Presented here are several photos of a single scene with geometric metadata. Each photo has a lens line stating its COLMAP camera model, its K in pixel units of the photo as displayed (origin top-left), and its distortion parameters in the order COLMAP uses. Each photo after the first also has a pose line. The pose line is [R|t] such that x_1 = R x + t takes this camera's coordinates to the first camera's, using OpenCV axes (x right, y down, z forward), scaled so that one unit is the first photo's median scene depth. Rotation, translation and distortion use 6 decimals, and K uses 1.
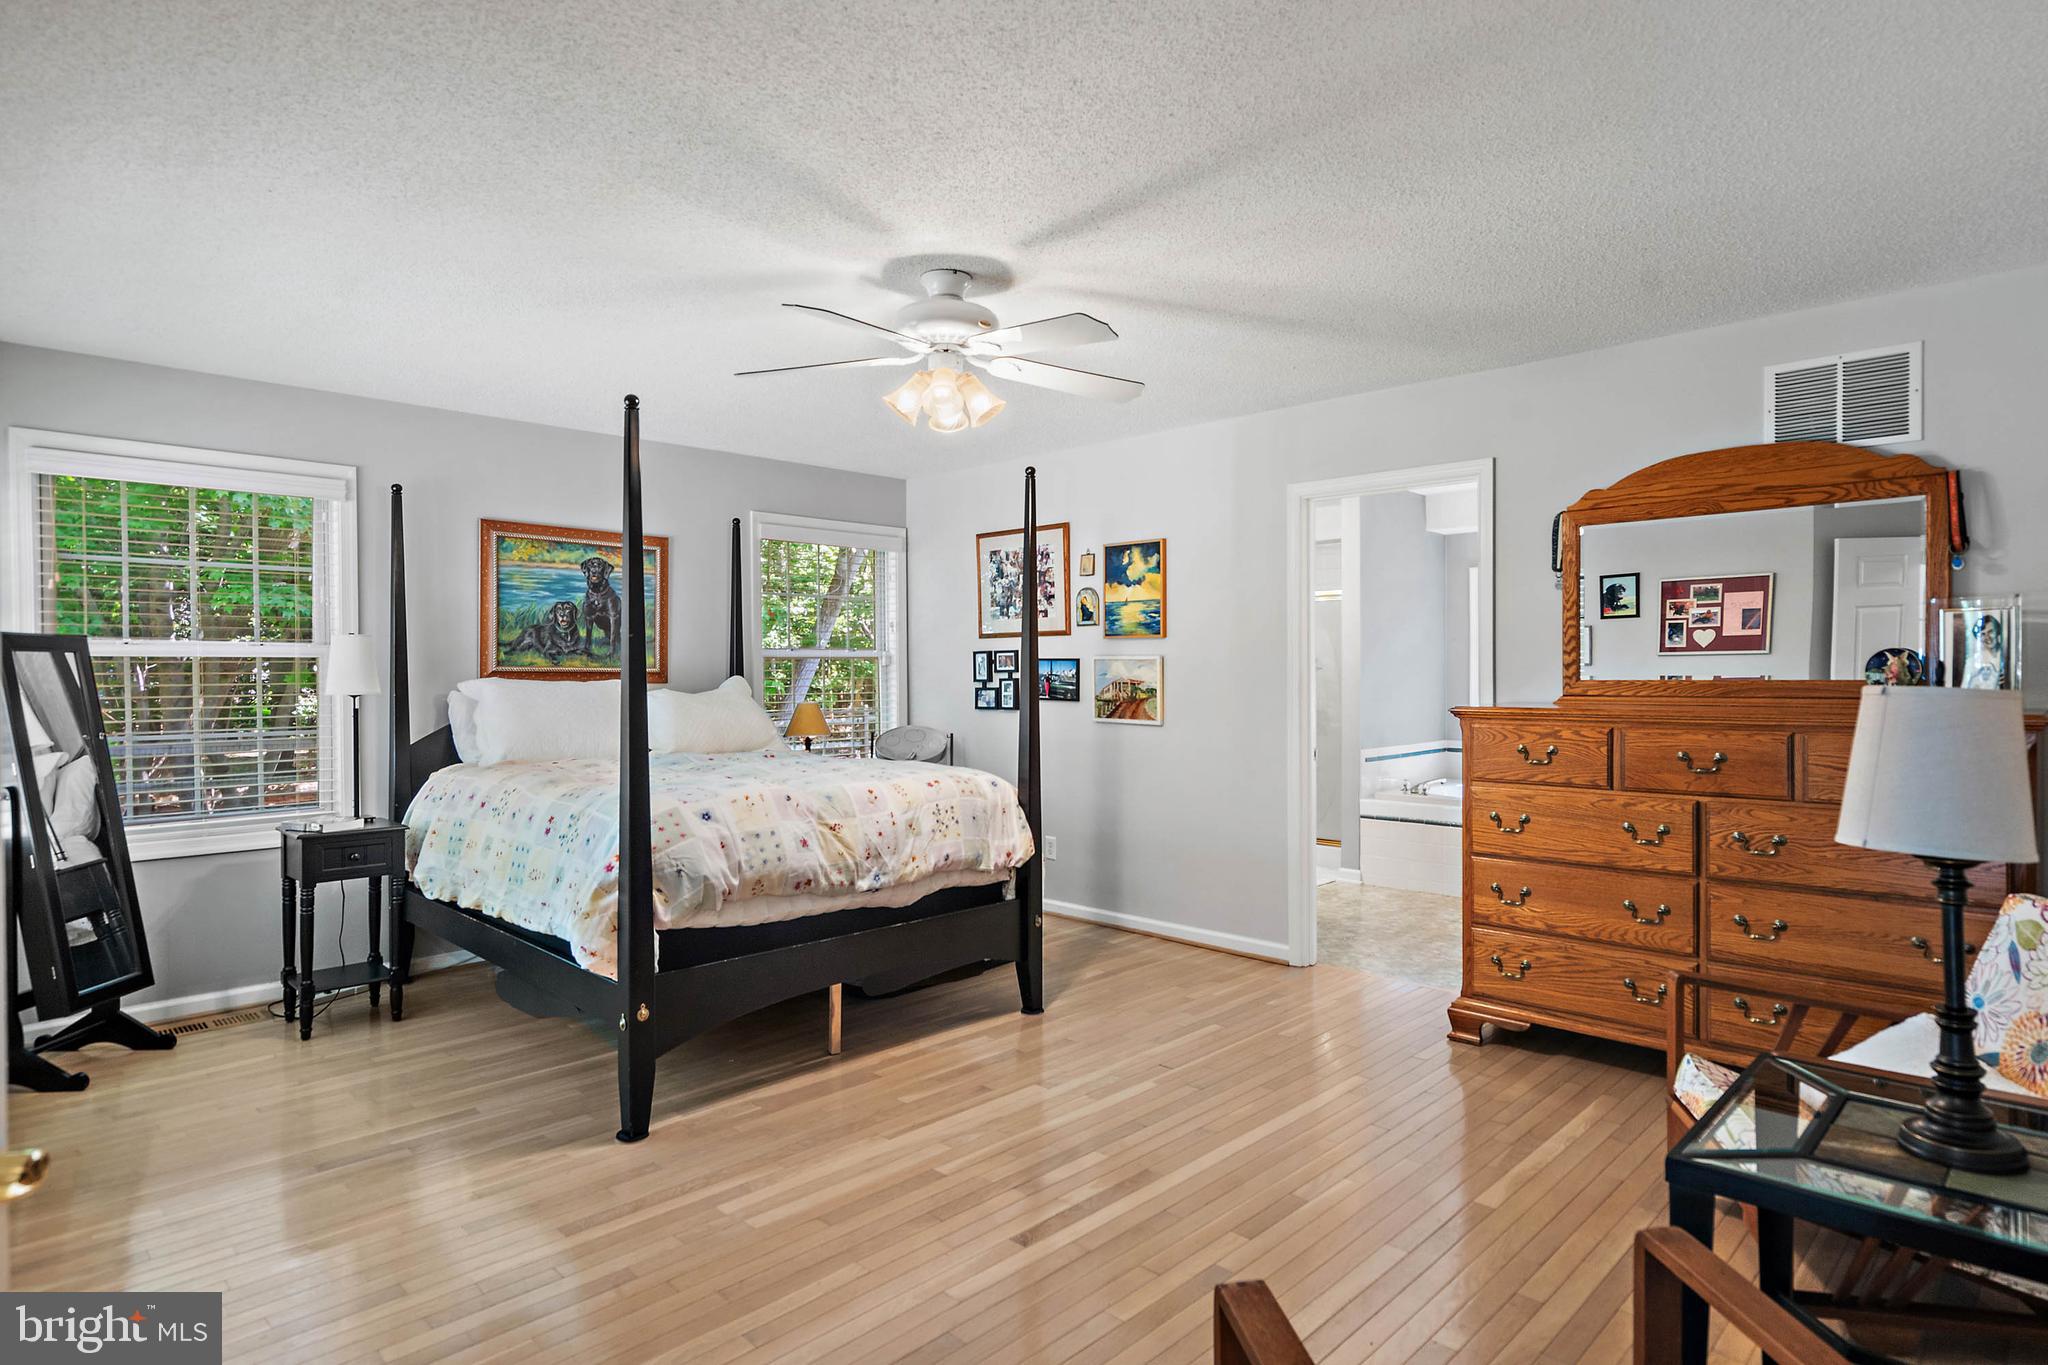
lens RADIAL K [[1117.9, 0, 1025.8], [0, 1117.9, 675.5], [0, 0, 1]] dist [0.003139, 0.002047]
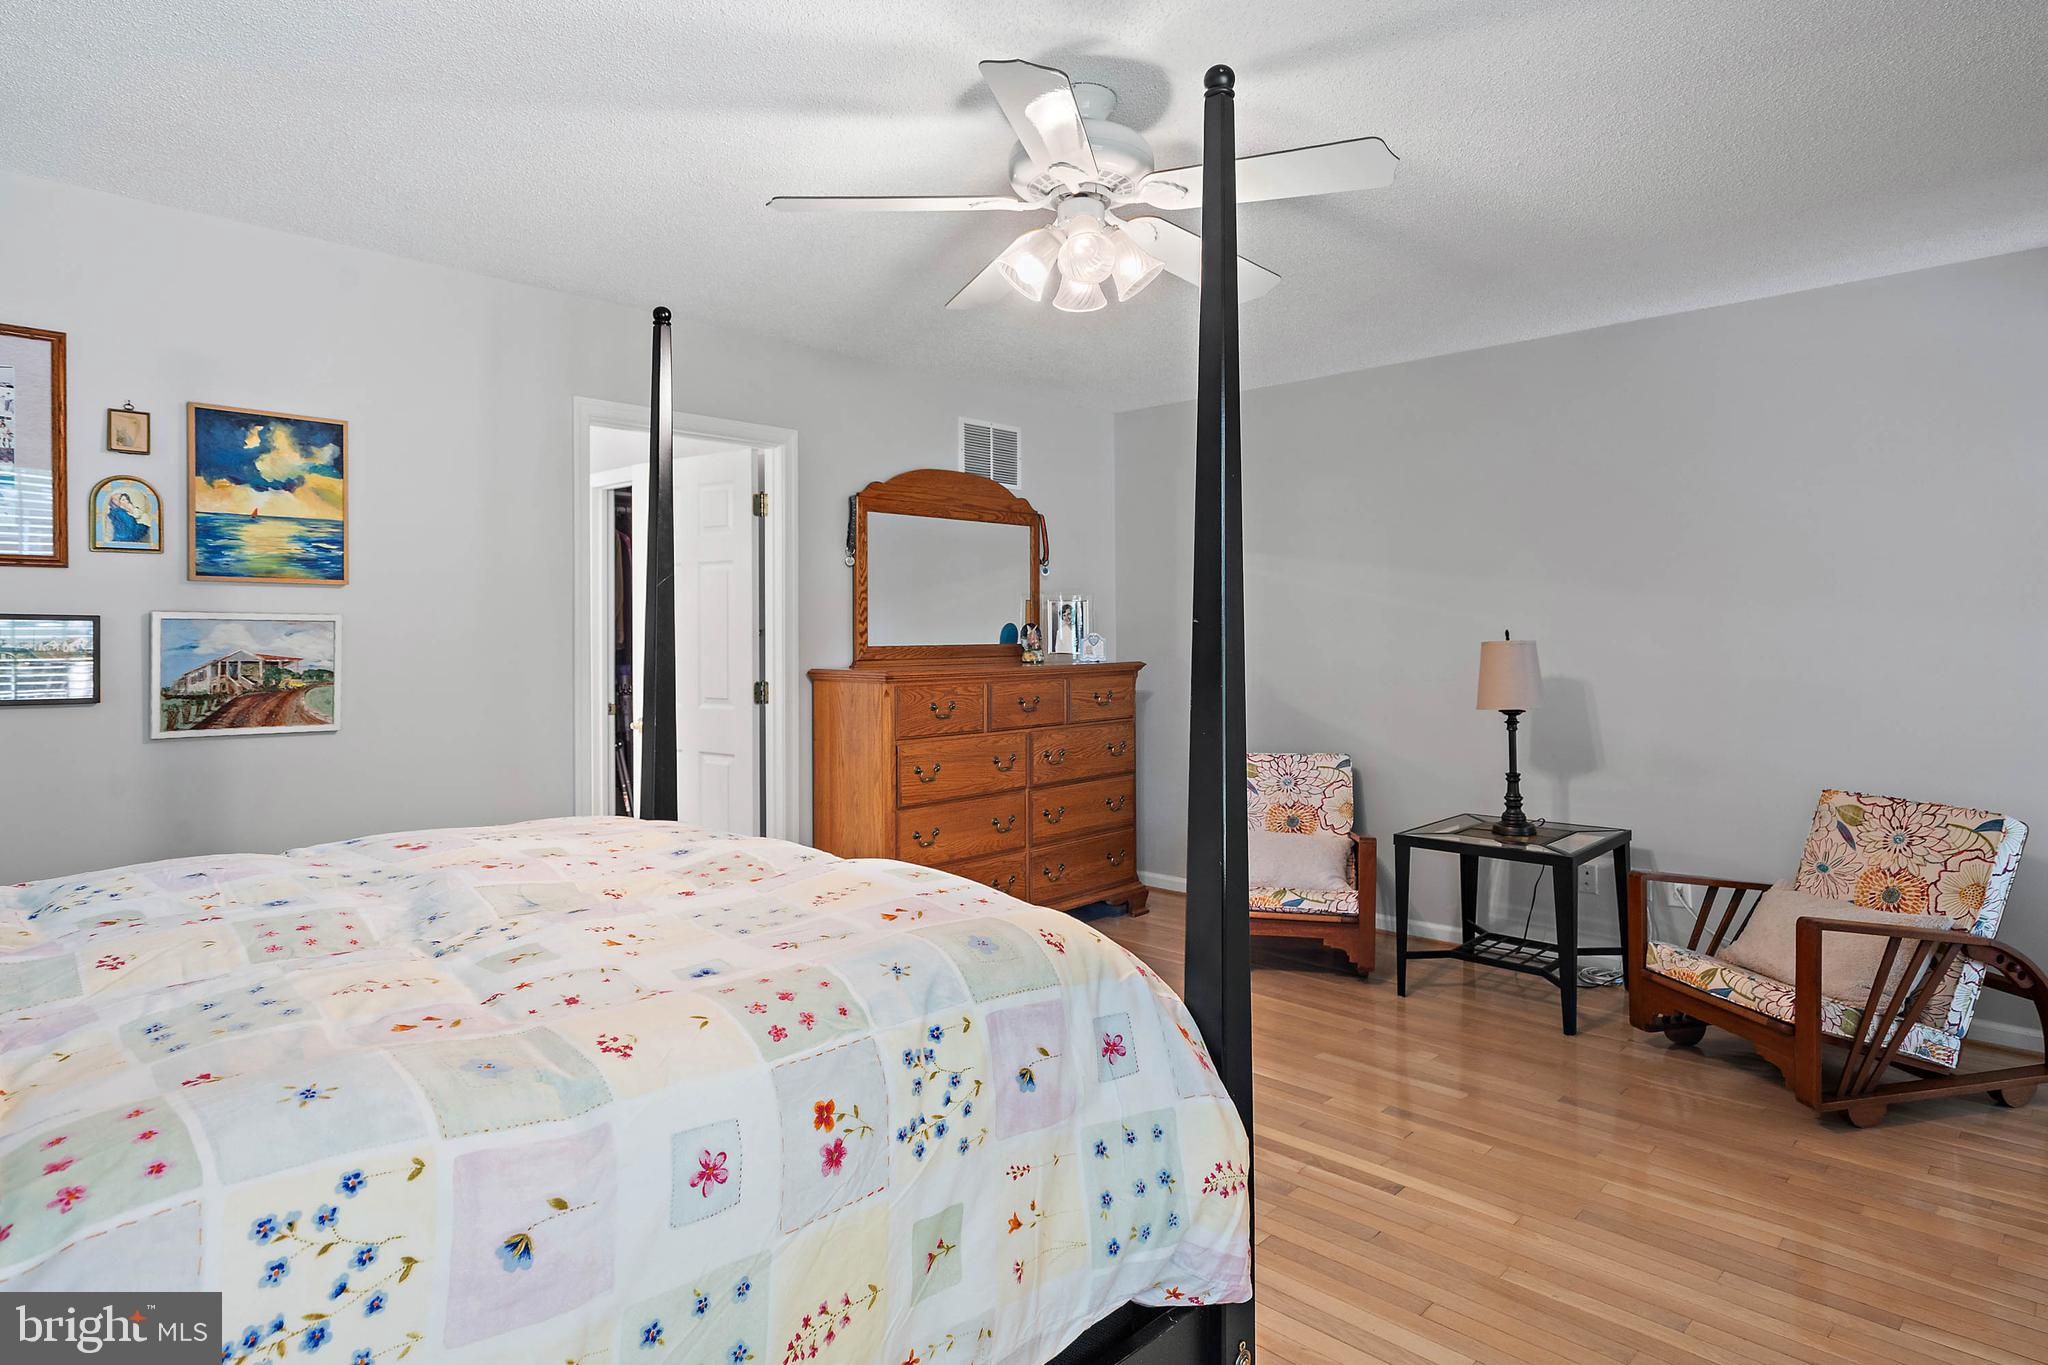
lens RADIAL K [[1117.9, 0, 1044.3], [0, 1117.9, 642.7], [0, 0, 1]] dist [0.003139, 0.002047]
pose [[-0.006868, 0.001008, 0.999976, -0.481937], [0.012885, 0.999917, -0.000920, 0.002683], [-0.999893, 0.012878, -0.006880, 0.622968]]
